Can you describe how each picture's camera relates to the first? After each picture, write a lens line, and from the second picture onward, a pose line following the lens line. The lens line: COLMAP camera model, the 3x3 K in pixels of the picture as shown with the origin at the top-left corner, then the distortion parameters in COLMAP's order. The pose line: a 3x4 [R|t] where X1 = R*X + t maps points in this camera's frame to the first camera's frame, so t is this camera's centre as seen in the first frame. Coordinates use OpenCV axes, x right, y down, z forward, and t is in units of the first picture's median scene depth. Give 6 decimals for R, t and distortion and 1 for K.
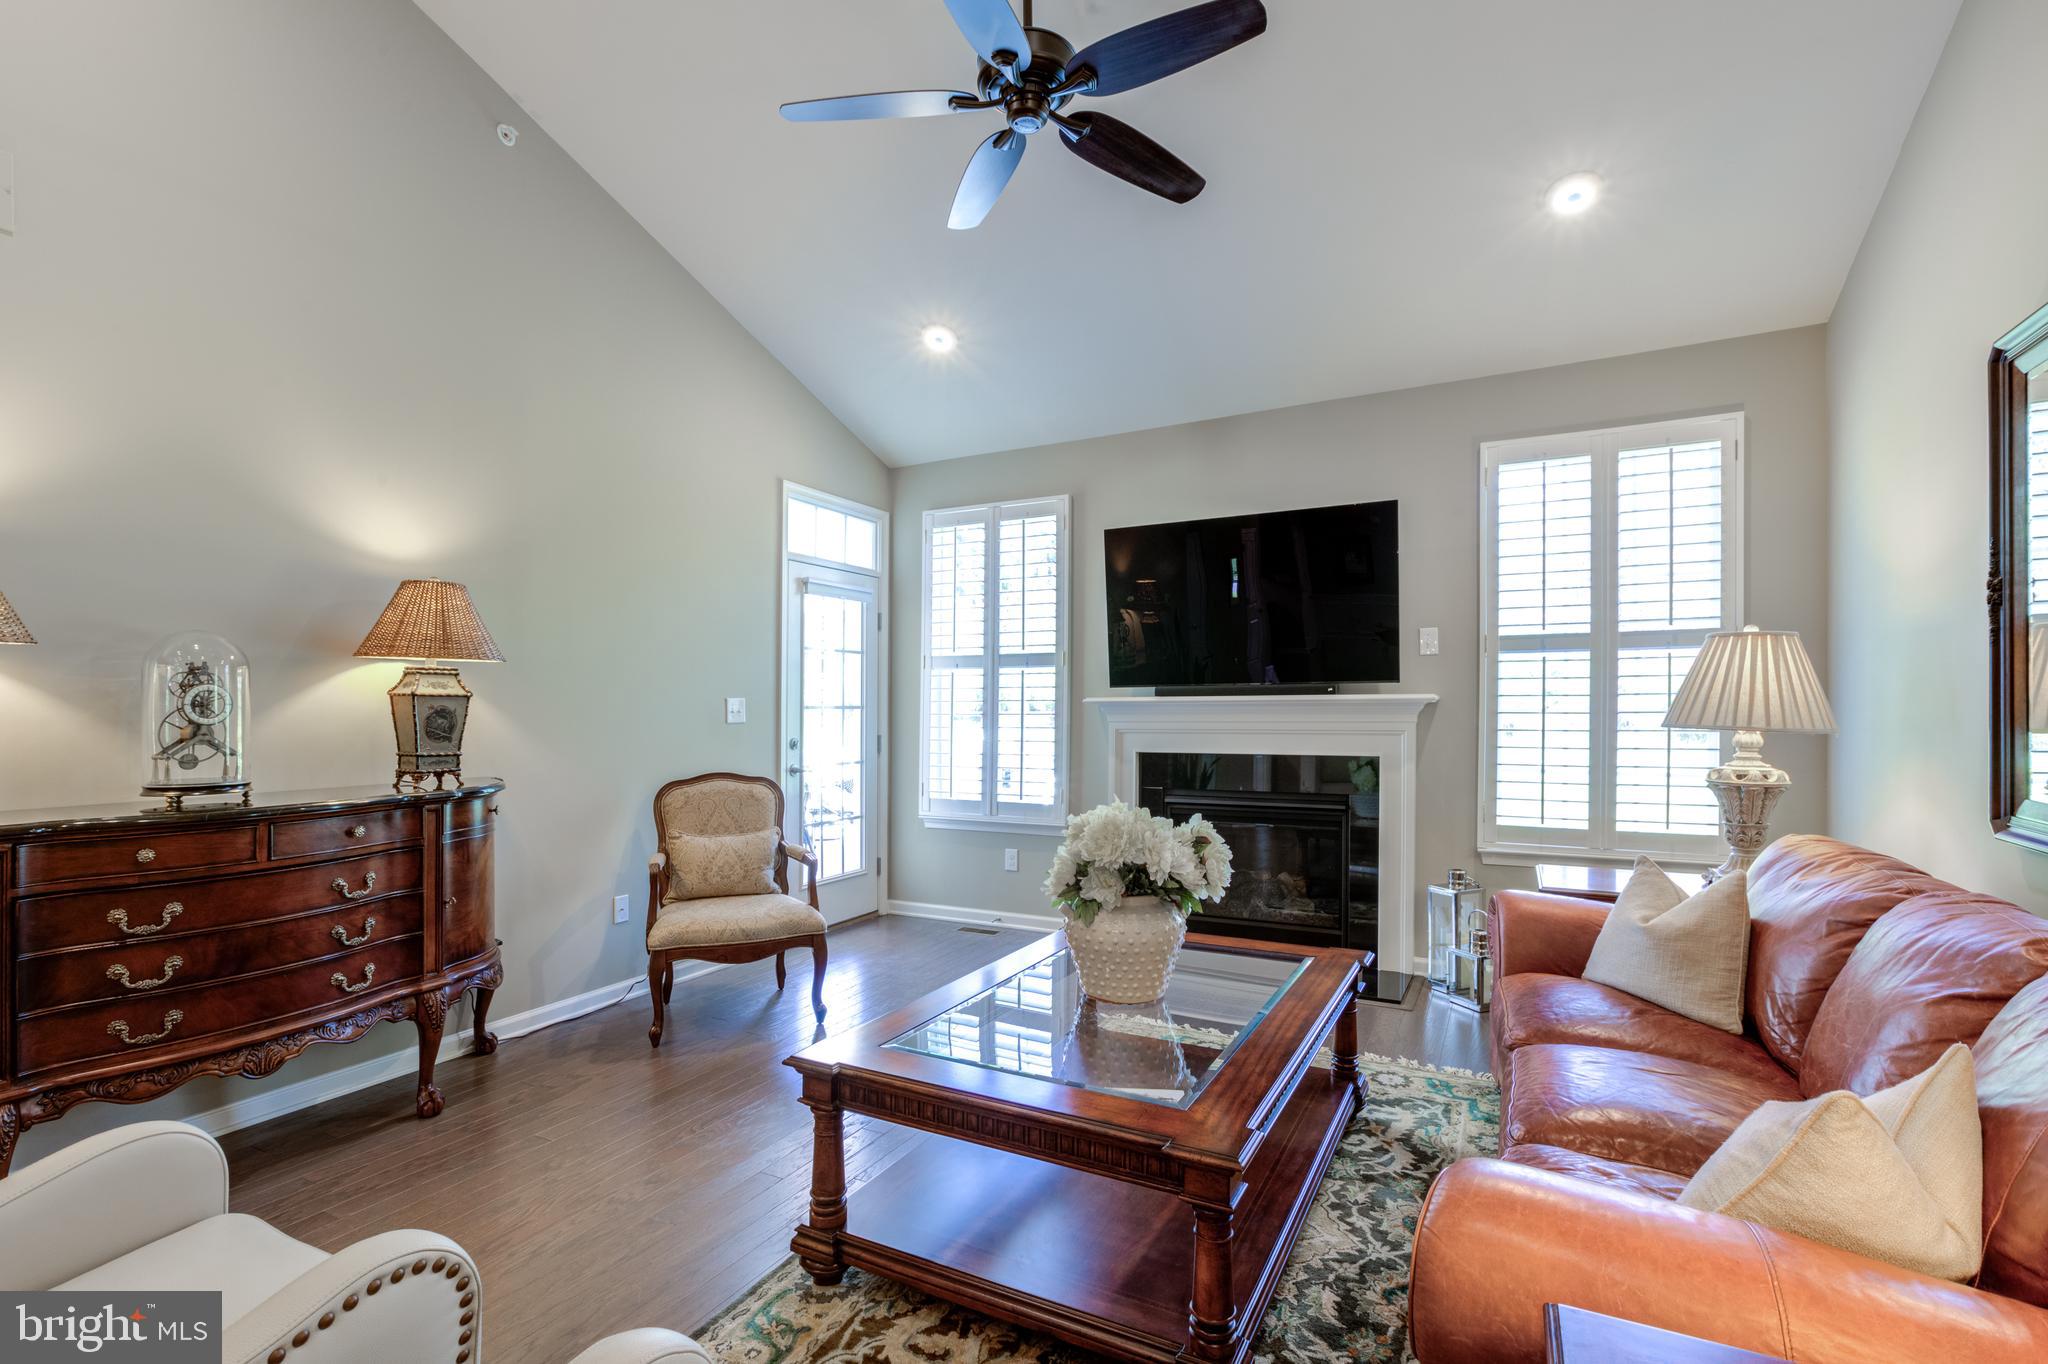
lens RADIAL K [[957.3, 0, 1000.1], [0, 957.3, 702.5], [0, 0, 1]] dist [-0.000208, 0.000795]
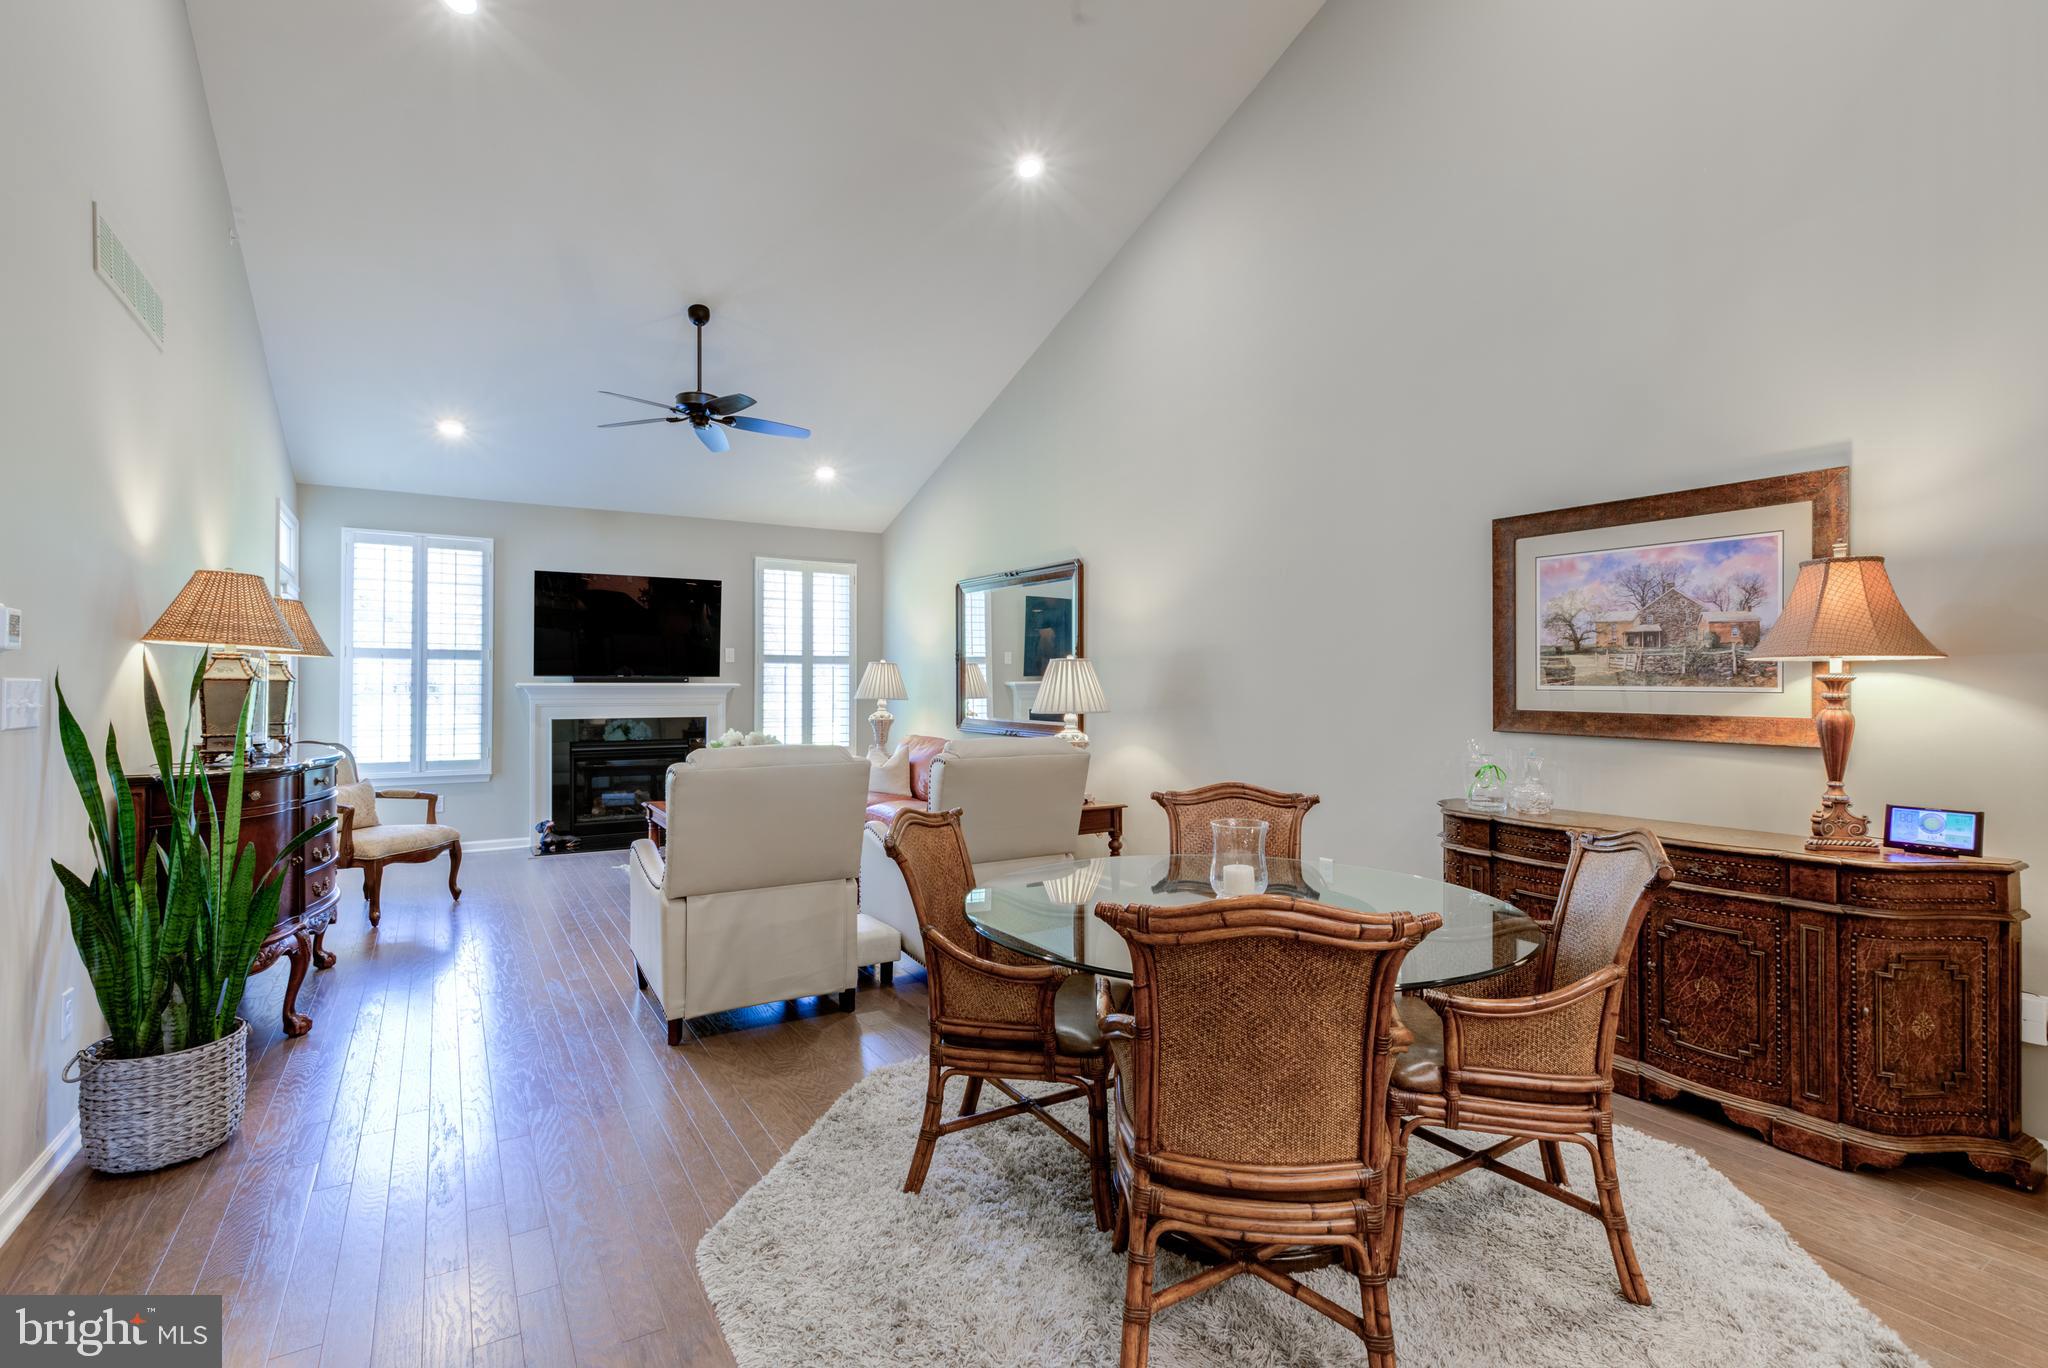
lens RADIAL K [[943.2, 0, 1024.0], [0, 943.2, 684.0], [0, 0, 1]] dist [0.000581, 0.000402]
pose [[0.496879, 0.005786, 0.867800, -0.777046], [-0.008633, 0.999961, -0.001724, -0.007911], [-0.867777, -0.006635, 0.496910, -0.383791]]
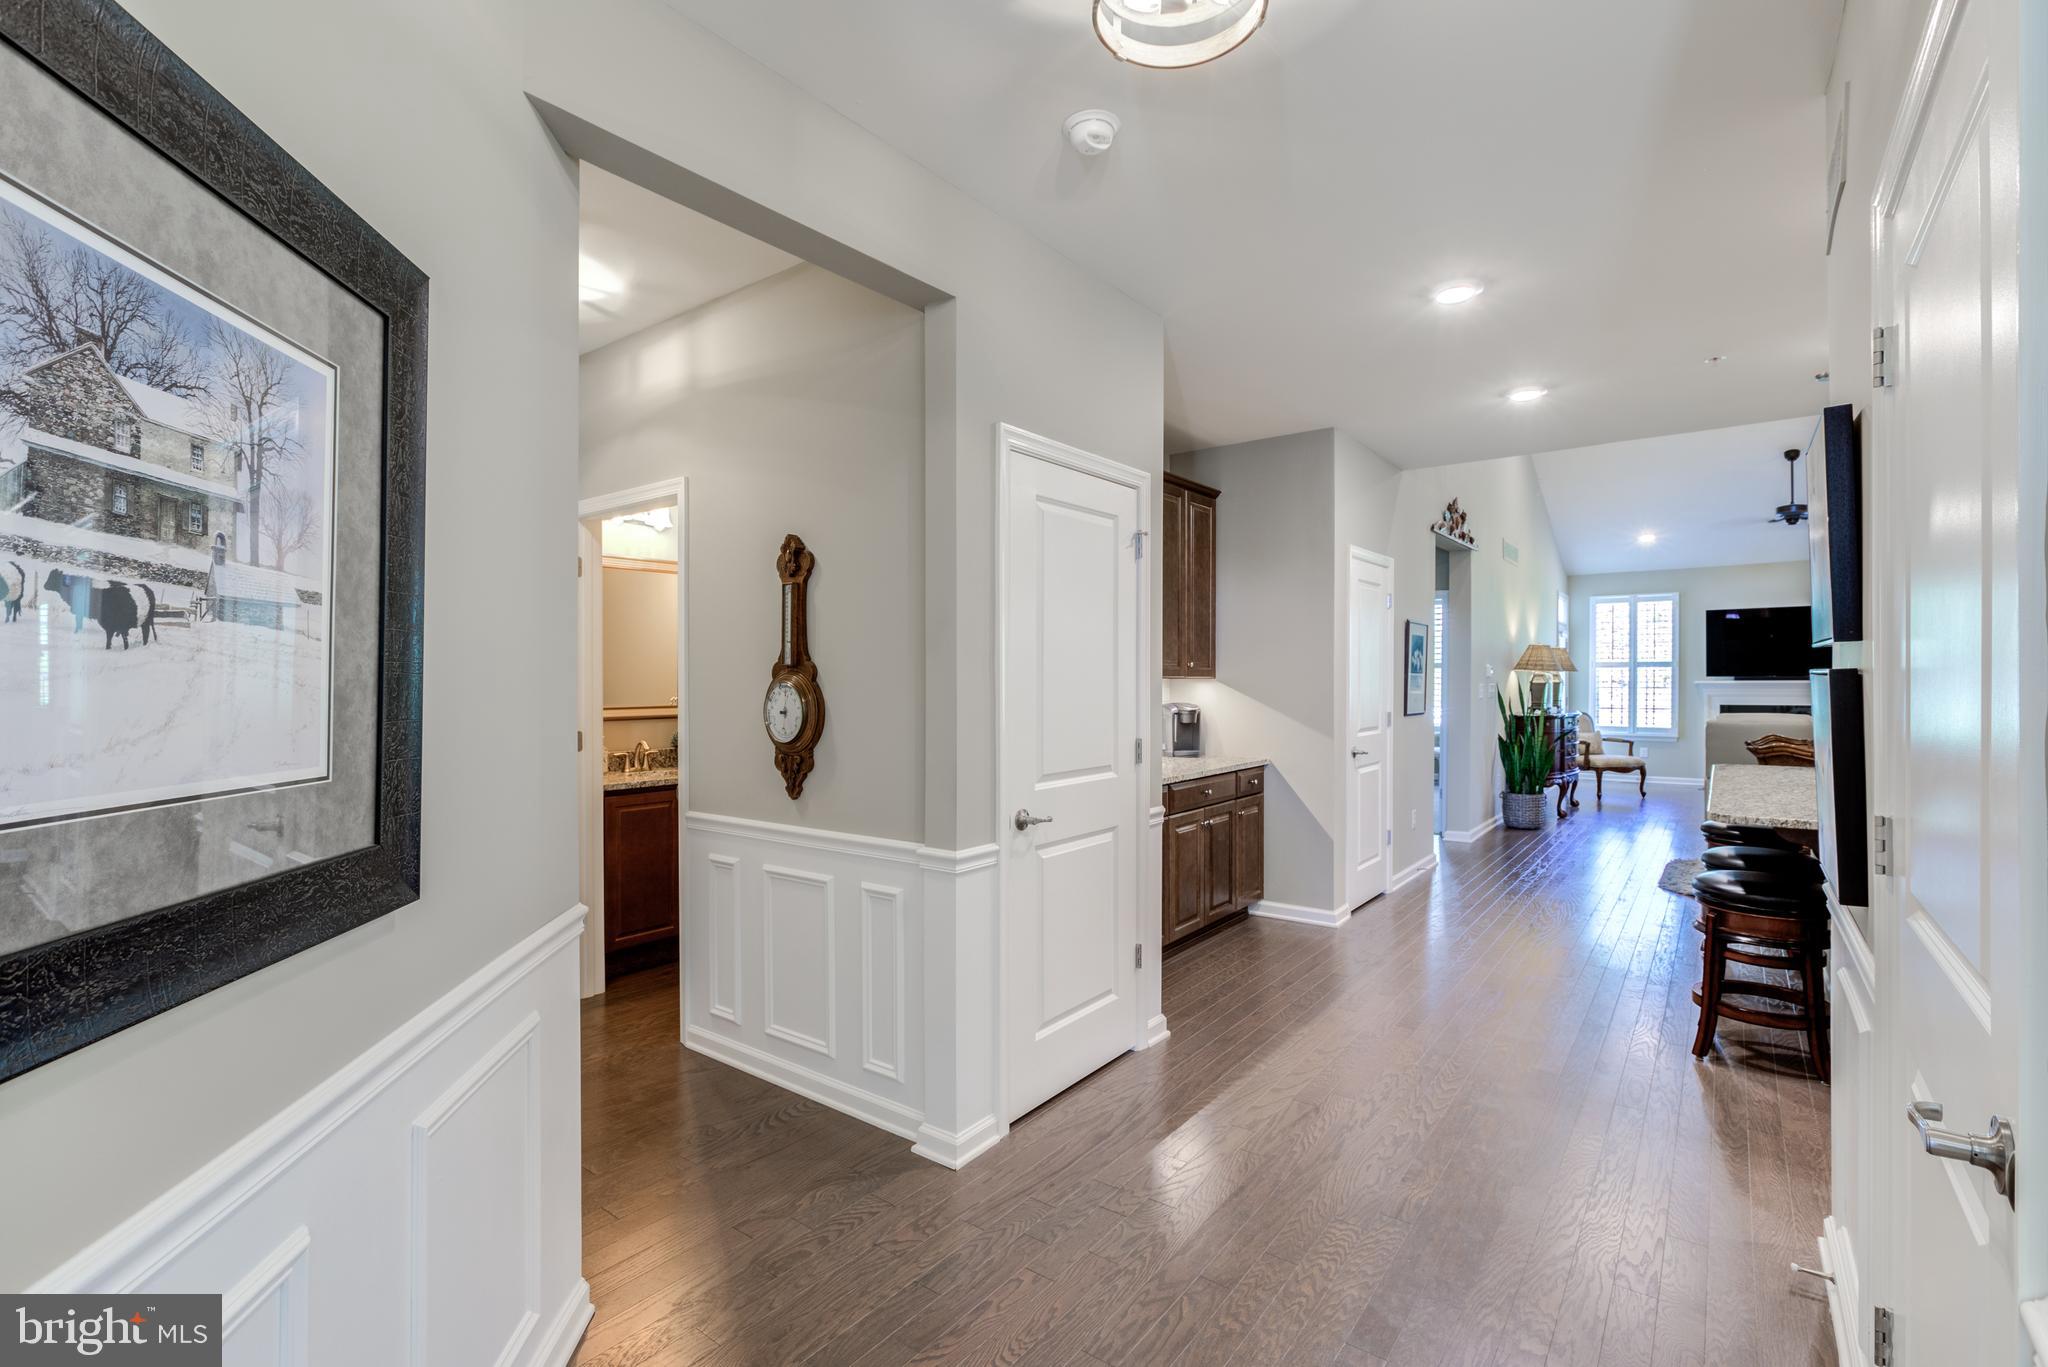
lens RADIAL K [[930.5, 0, 997.4], [0, 930.5, 689.4], [0, 0, 1]] dist [-0.018820, 0.011622]
pose [[0.985670, 0.001366, -0.168678, -1.209604], [0.001734, 0.999832, 0.018228, -0.029170], [0.168674, -0.018260, 0.985503, -1.510737]]
